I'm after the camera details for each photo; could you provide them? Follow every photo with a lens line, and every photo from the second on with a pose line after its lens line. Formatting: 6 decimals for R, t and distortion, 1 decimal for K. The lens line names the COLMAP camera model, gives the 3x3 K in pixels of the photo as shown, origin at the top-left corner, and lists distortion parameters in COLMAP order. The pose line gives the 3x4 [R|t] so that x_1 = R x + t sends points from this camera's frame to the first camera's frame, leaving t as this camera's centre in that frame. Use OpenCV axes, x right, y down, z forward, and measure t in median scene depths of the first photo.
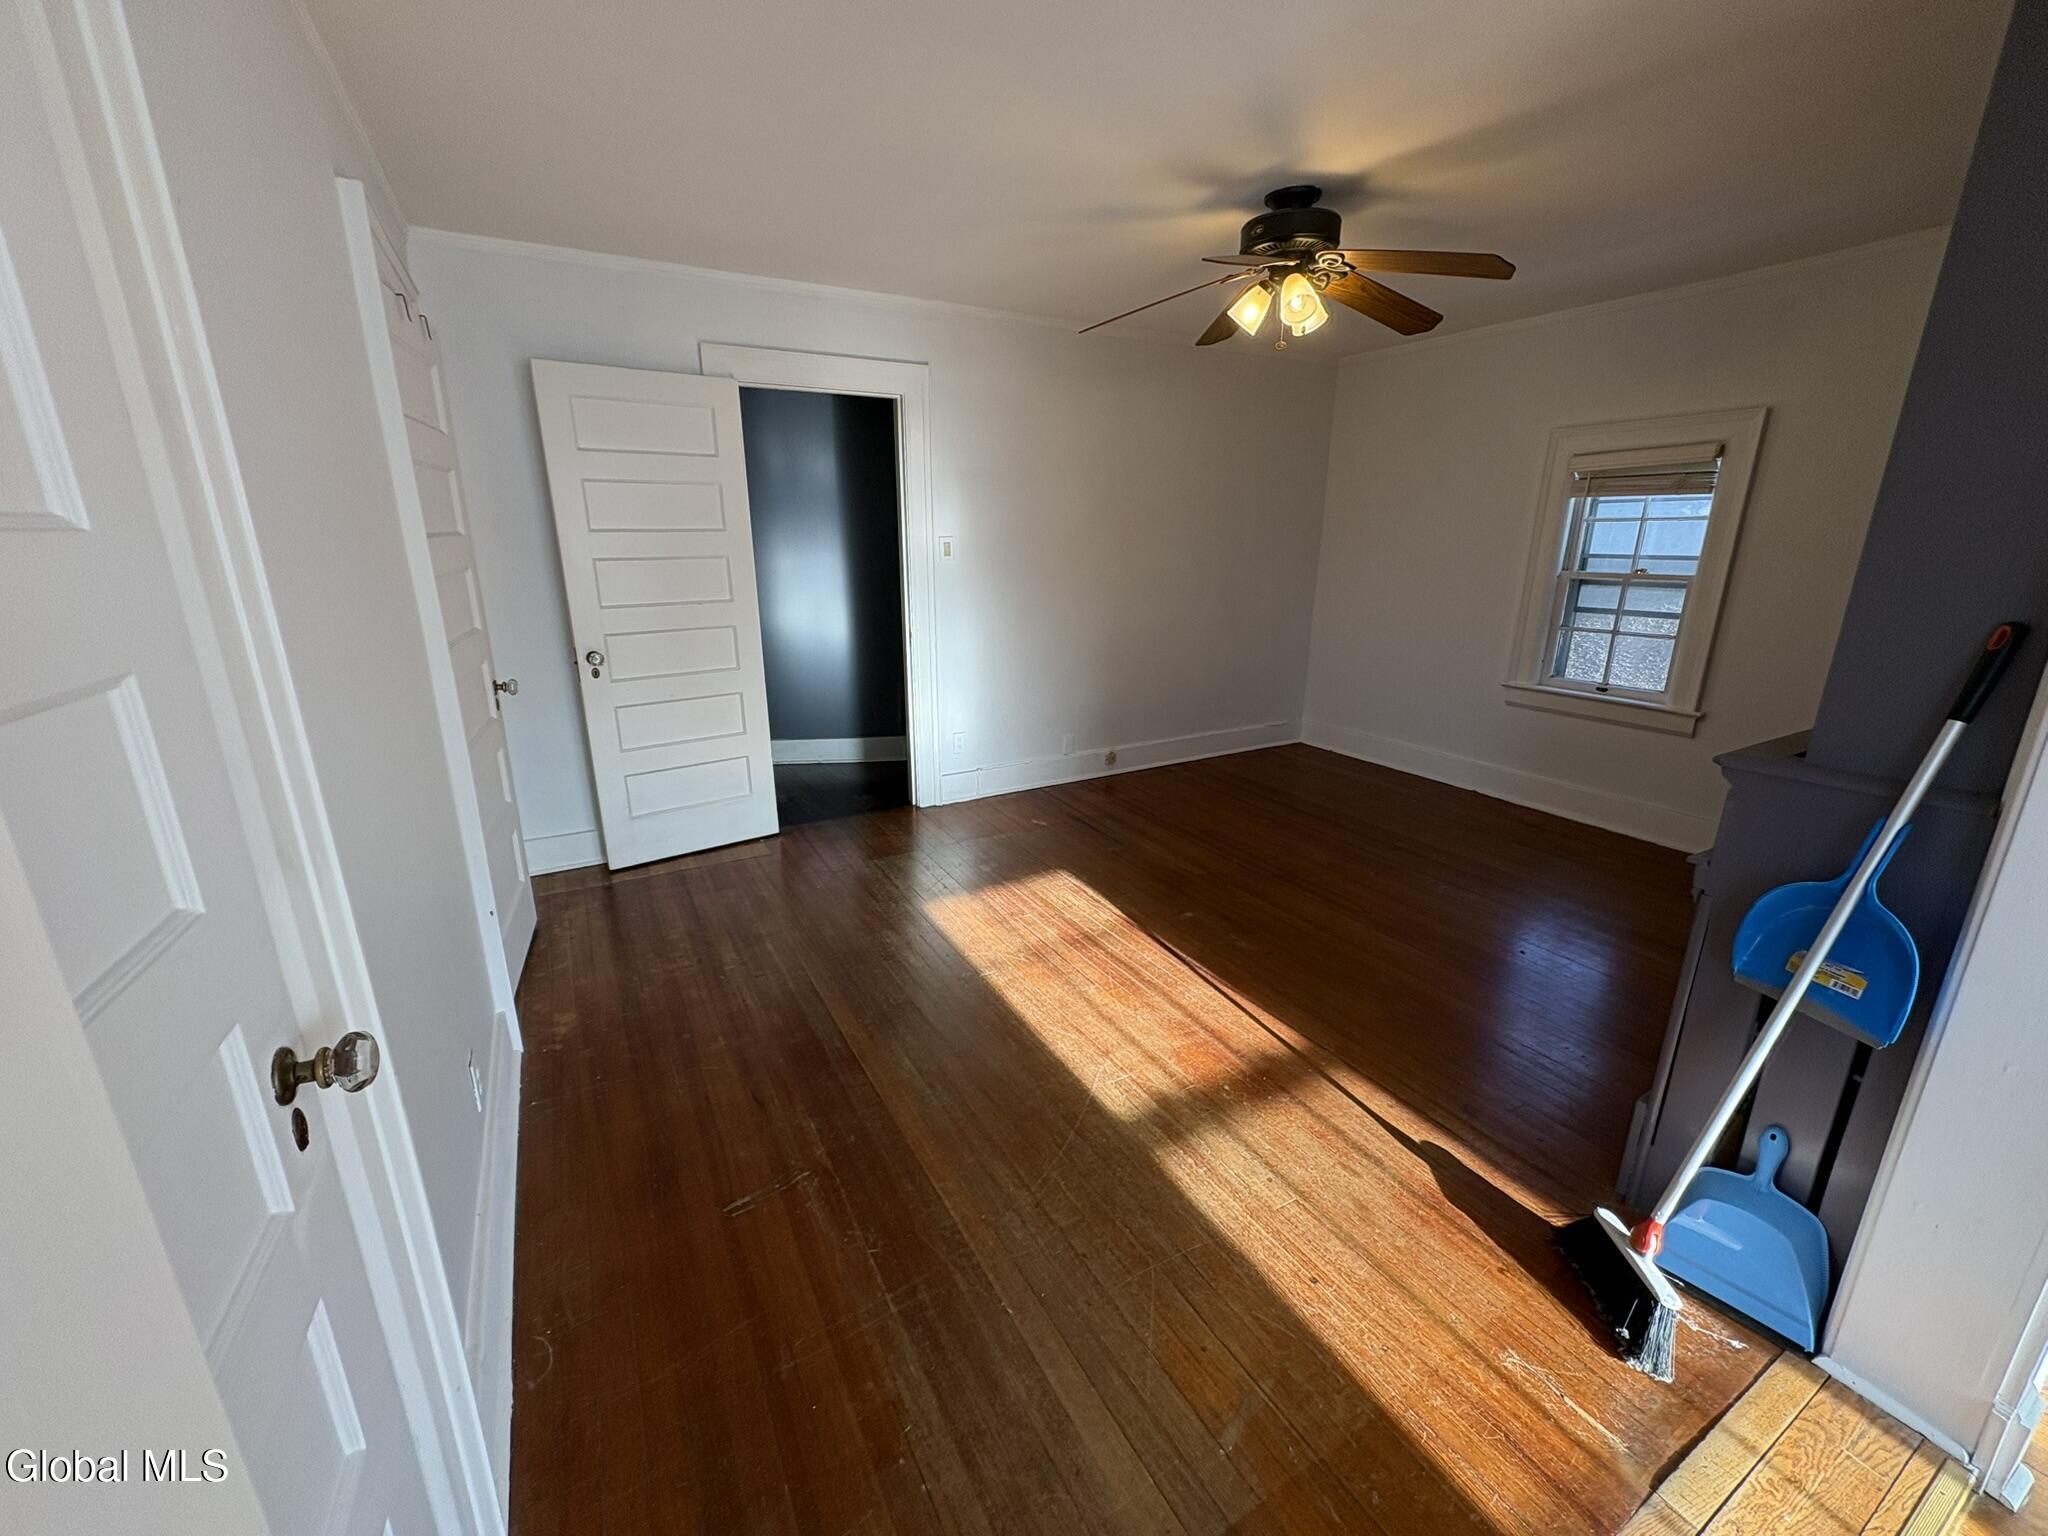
lens RADIAL K [[816.1, 0, 1027.2], [0, 816.1, 763.8], [0, 0, 1]] dist [0.003290, 0.000473]
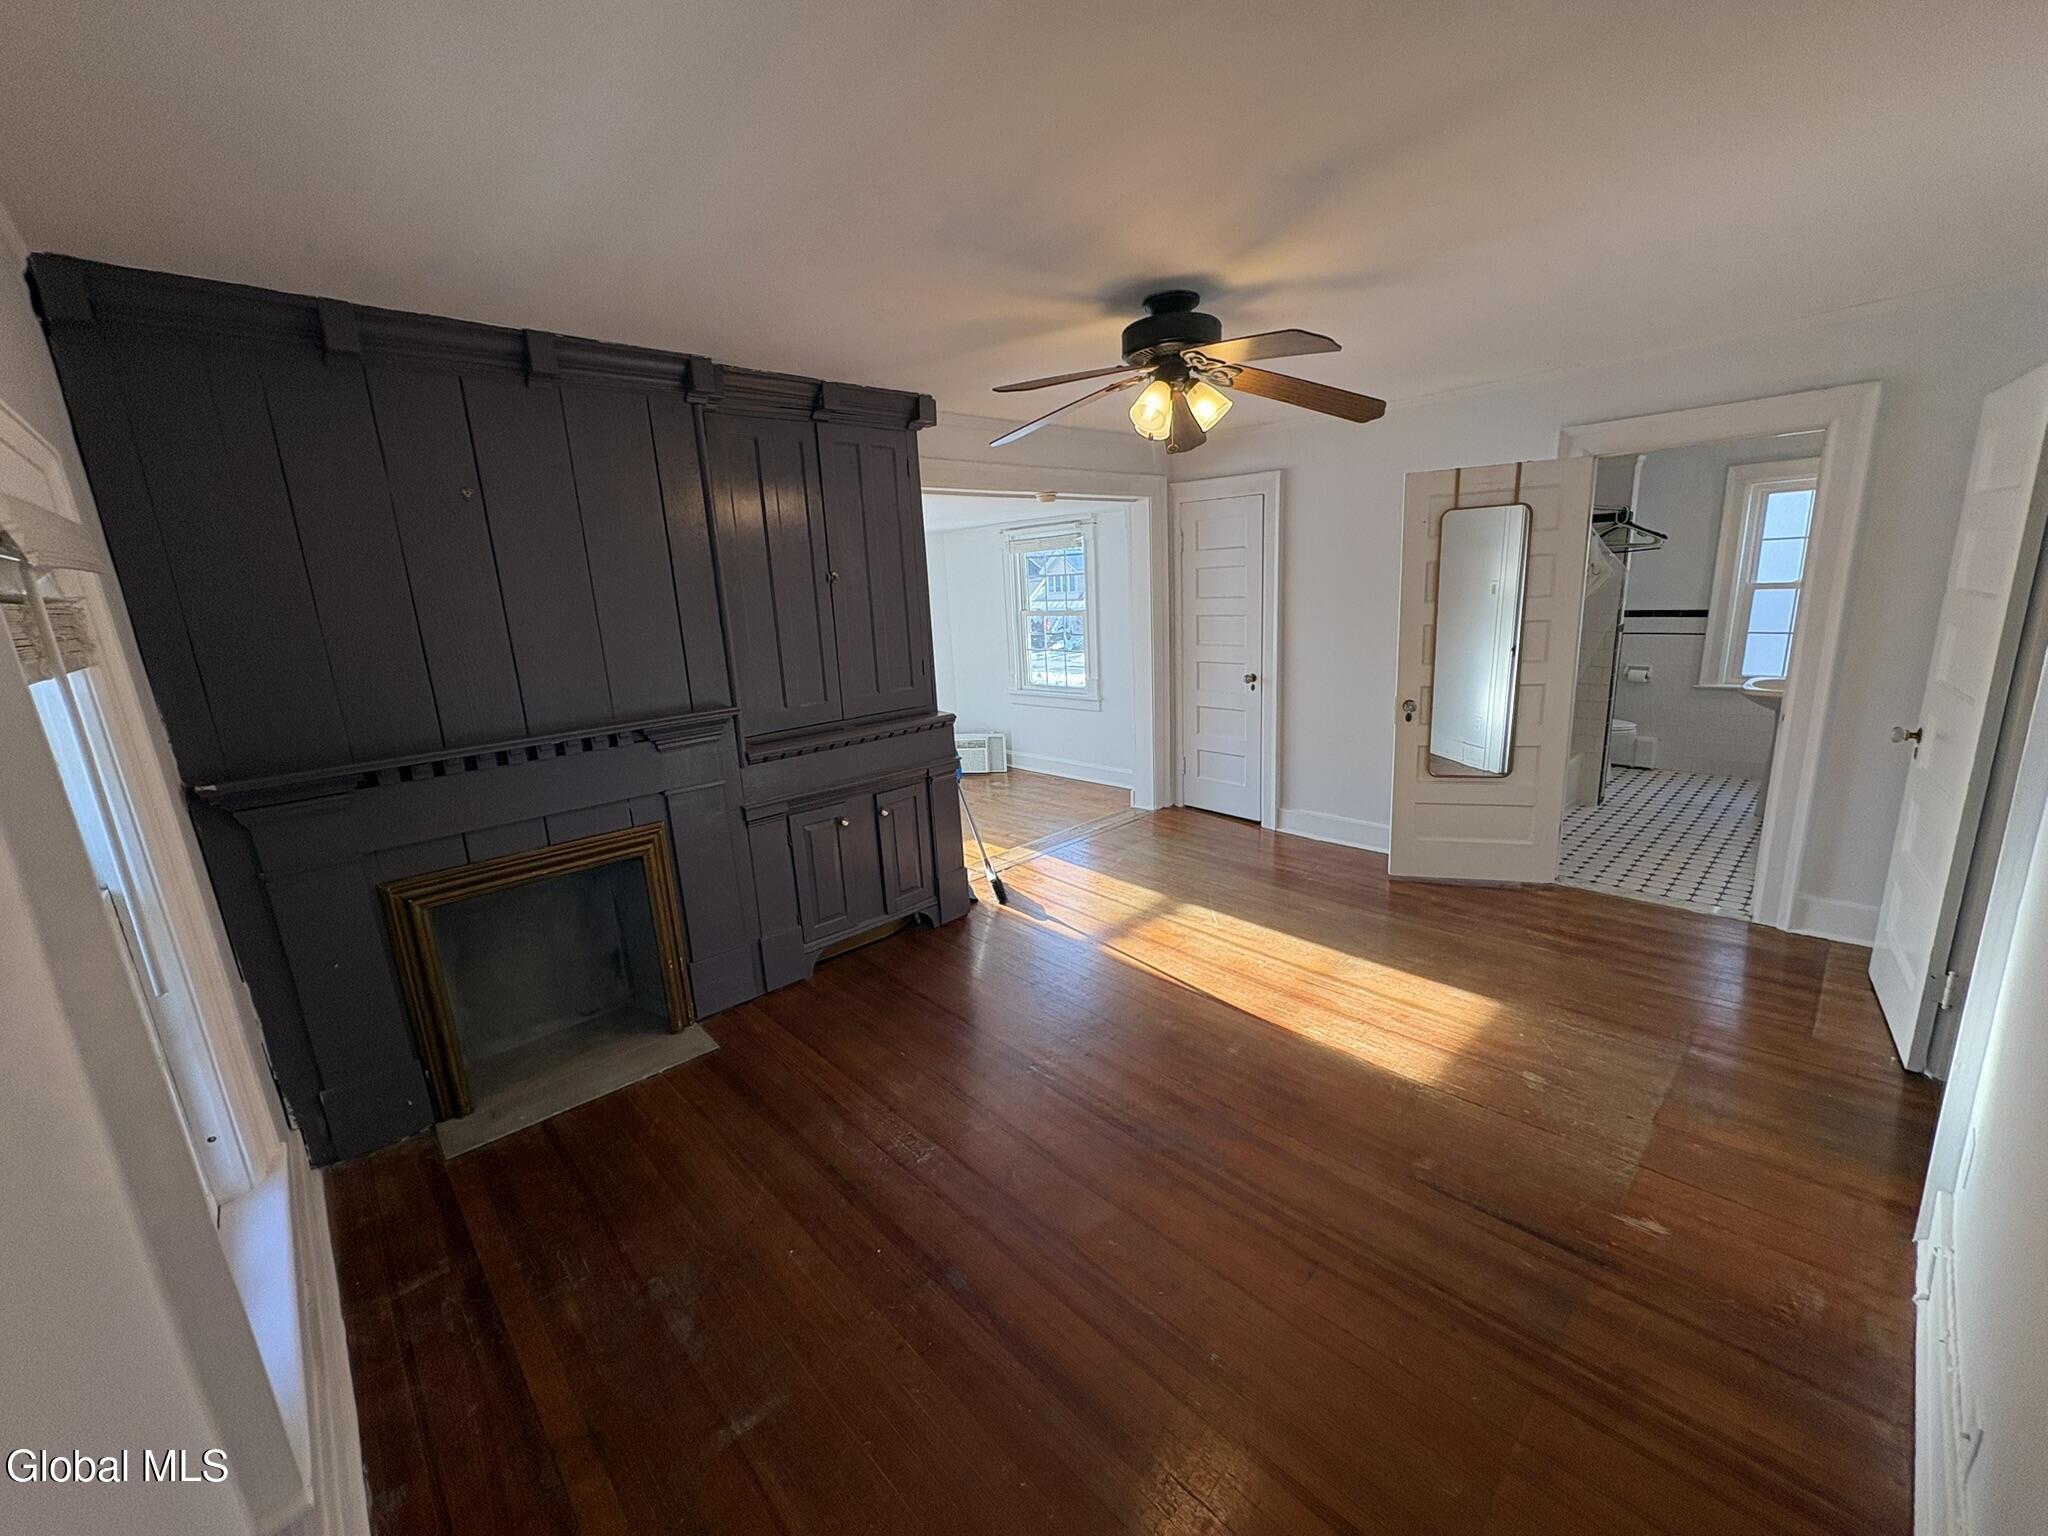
lens RADIAL K [[816.1, 0, 1024.0], [0, 816.1, 763.5], [0, 0, 1]] dist [0.003290, 0.000473]
pose [[-0.967481, 0.104262, -0.230458, 0.497419], [-0.019447, 0.877741, 0.478741, -0.429928], [0.252196, 0.467655, -0.847169, 1.299987]]
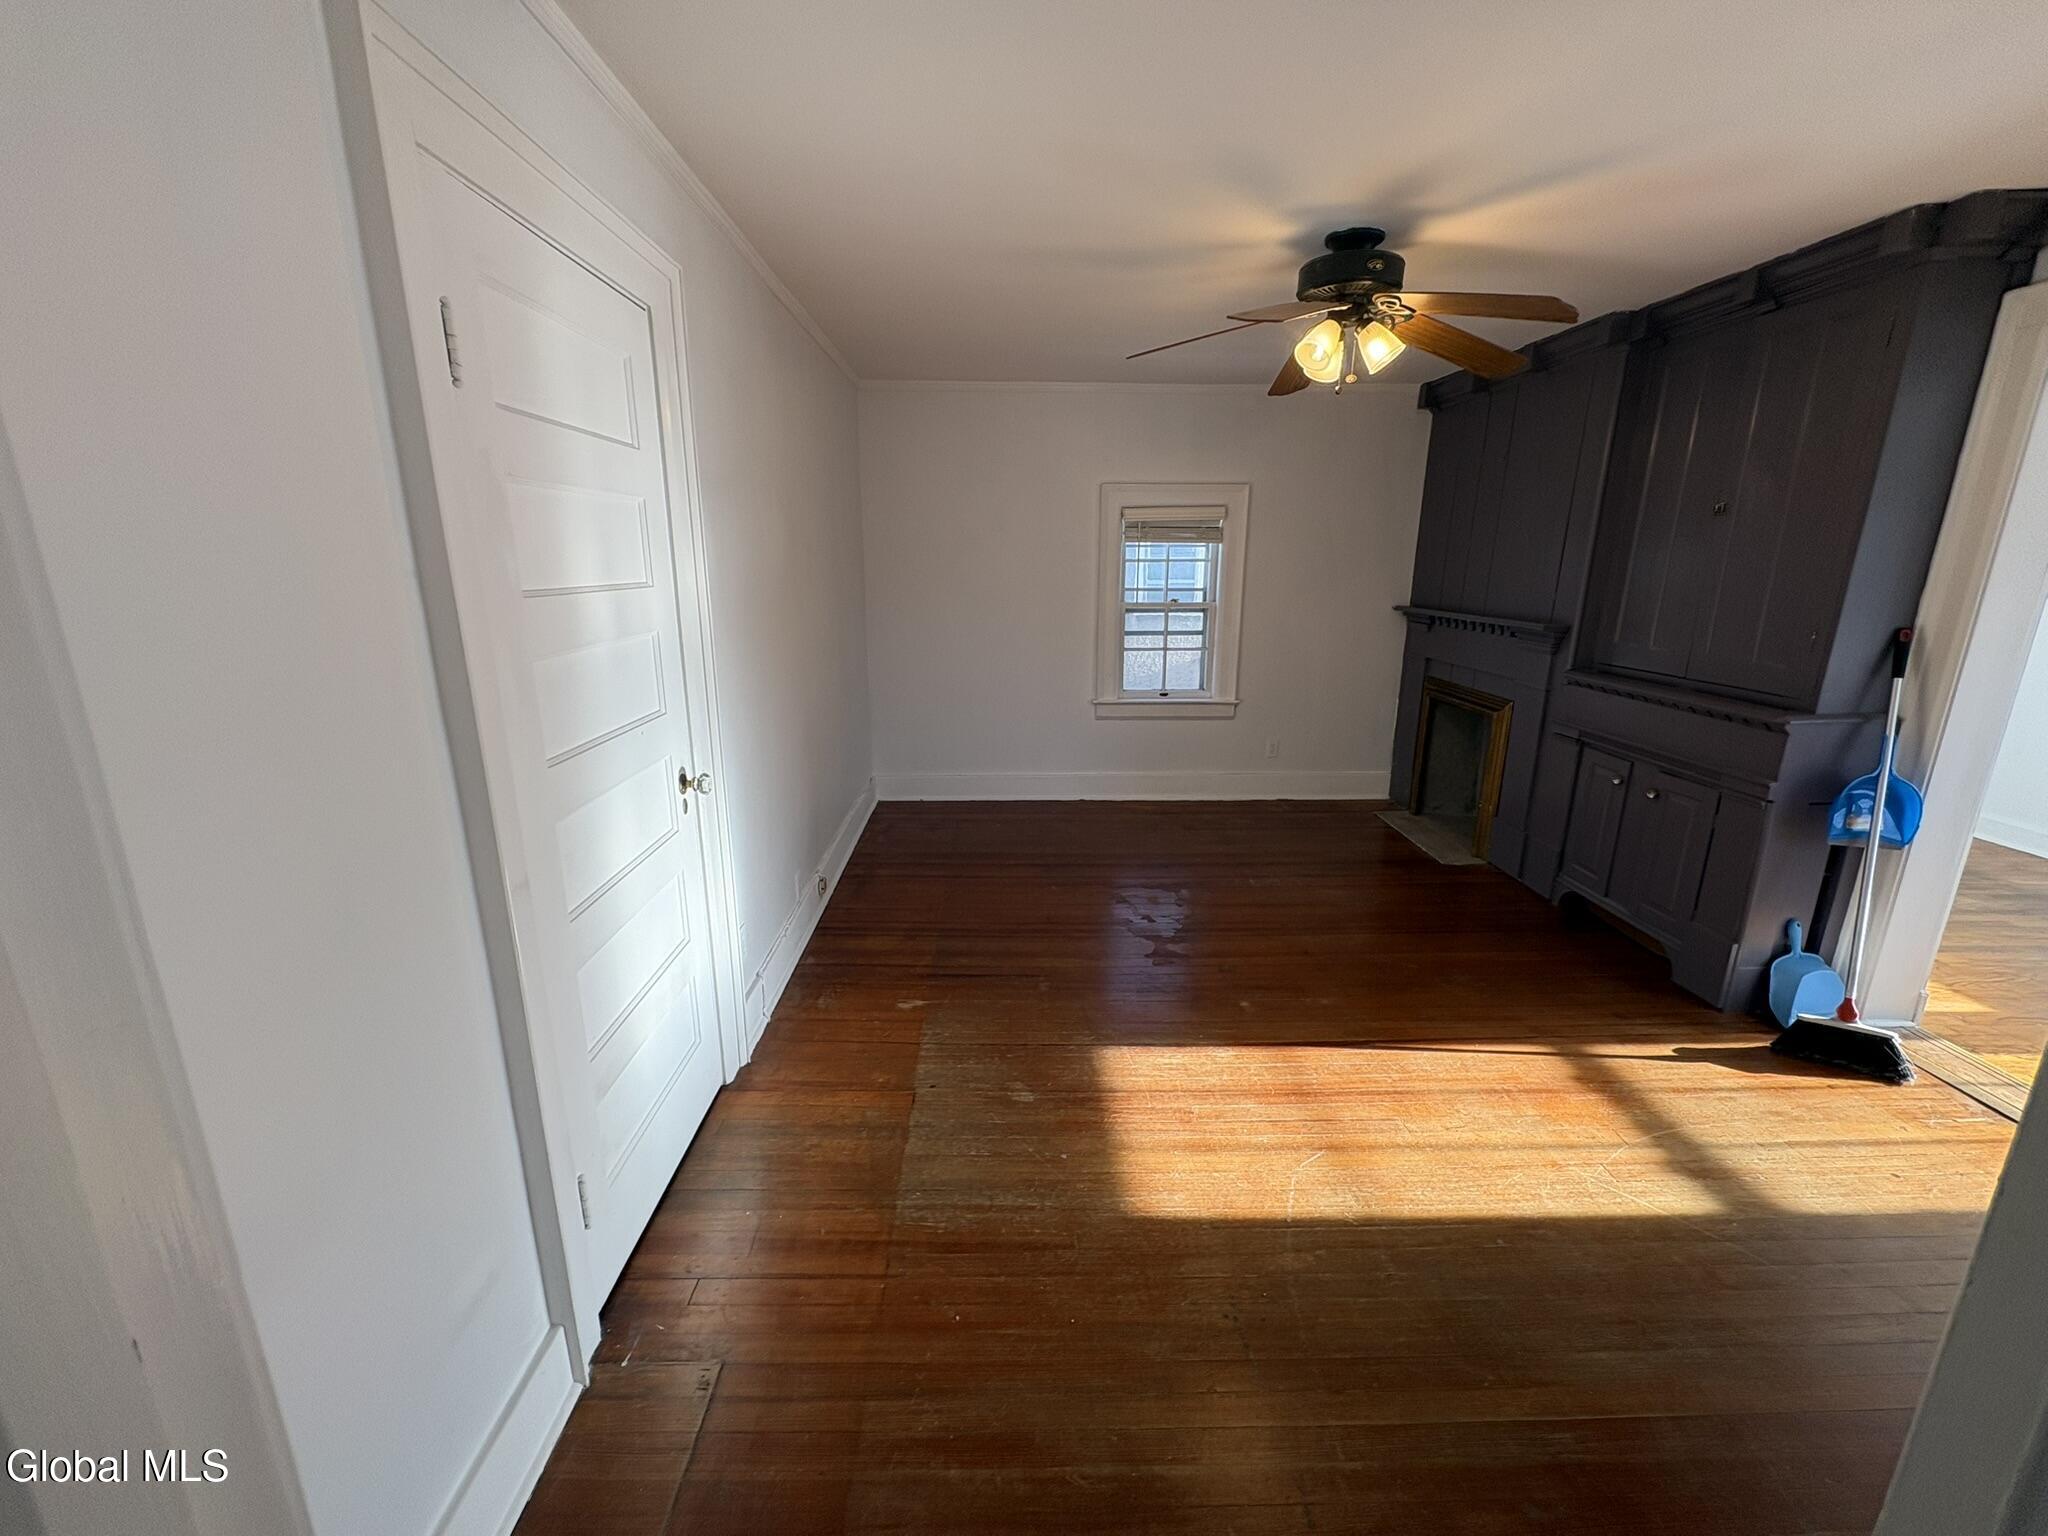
lens RADIAL K [[816.1, 0, 1015.2], [0, 816.1, 761.5], [0, 0, 1]] dist [0.003290, 0.000473]
pose [[0.472896, -0.211190, 0.855434, -0.523645], [0.239447, 0.965117, 0.105898, -0.187817], [-0.847959, 0.154753, 0.506969, 0.603247]]
